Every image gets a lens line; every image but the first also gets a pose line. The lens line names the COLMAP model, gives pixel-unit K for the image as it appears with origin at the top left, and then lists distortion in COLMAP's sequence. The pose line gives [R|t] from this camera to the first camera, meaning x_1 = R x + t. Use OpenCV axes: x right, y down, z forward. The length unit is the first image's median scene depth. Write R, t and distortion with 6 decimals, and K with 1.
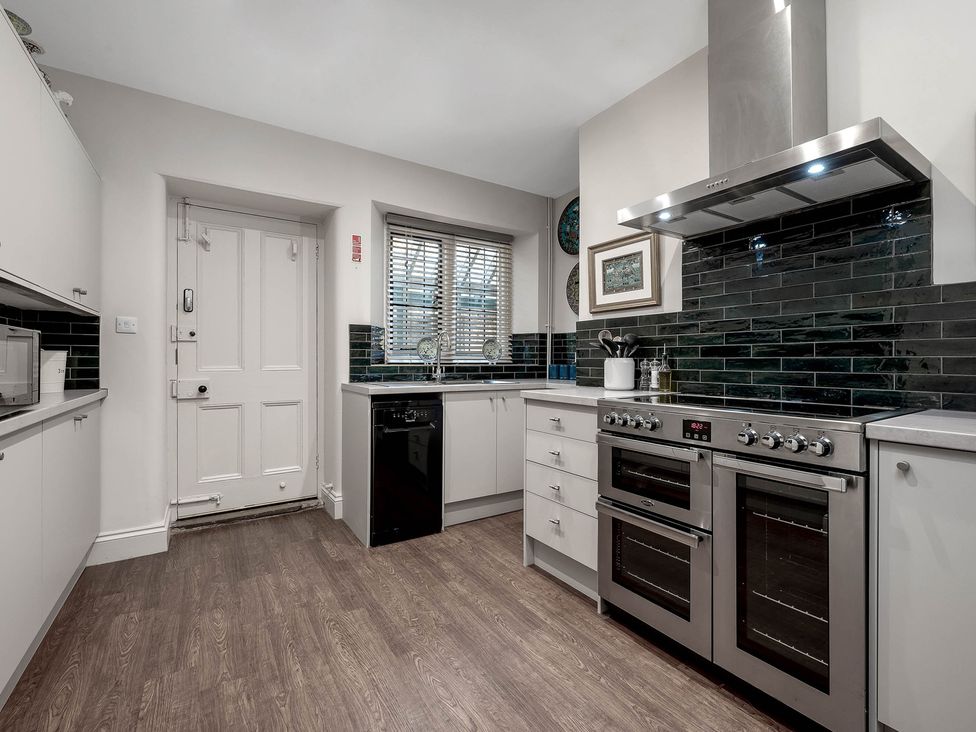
lens RADIAL K [[446.1, 0, 491.2], [0, 446.1, 357.0], [0, 0, 1]] dist [0.001210, -0.000026]
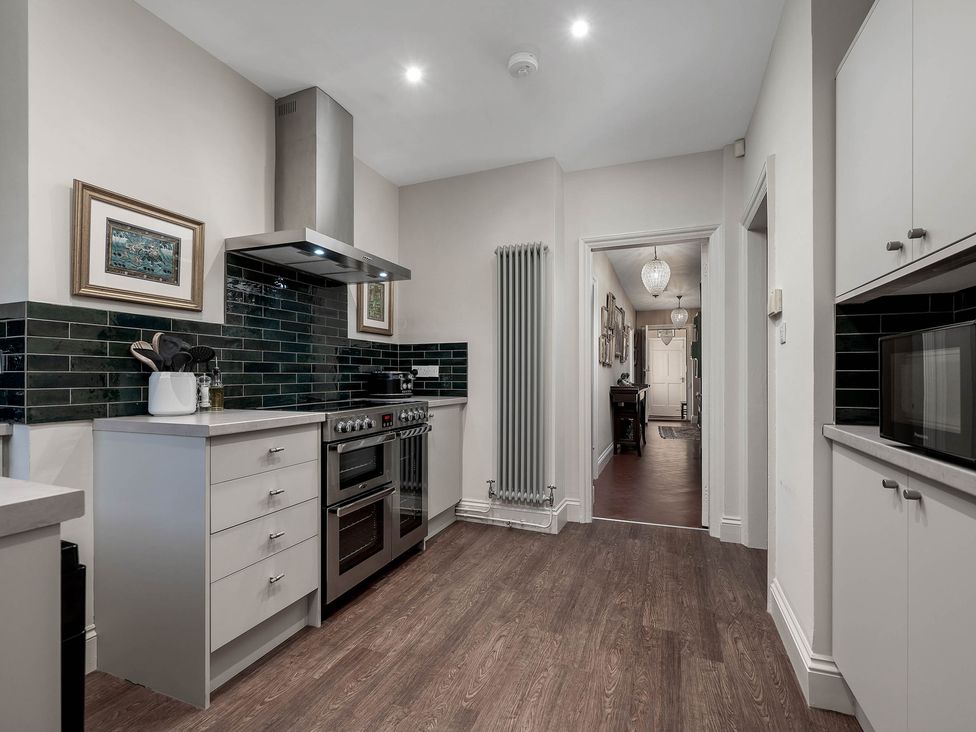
lens RADIAL K [[446.1, 0, 491.6], [0, 446.1, 372.5], [0, 0, 1]] dist [0.001210, -0.000026]
pose [[-0.578519, 0.004416, 0.815657, -0.798153], [-0.005148, 0.999946, -0.009064, 0.008132], [-0.815652, -0.009443, -0.578465, 1.260408]]
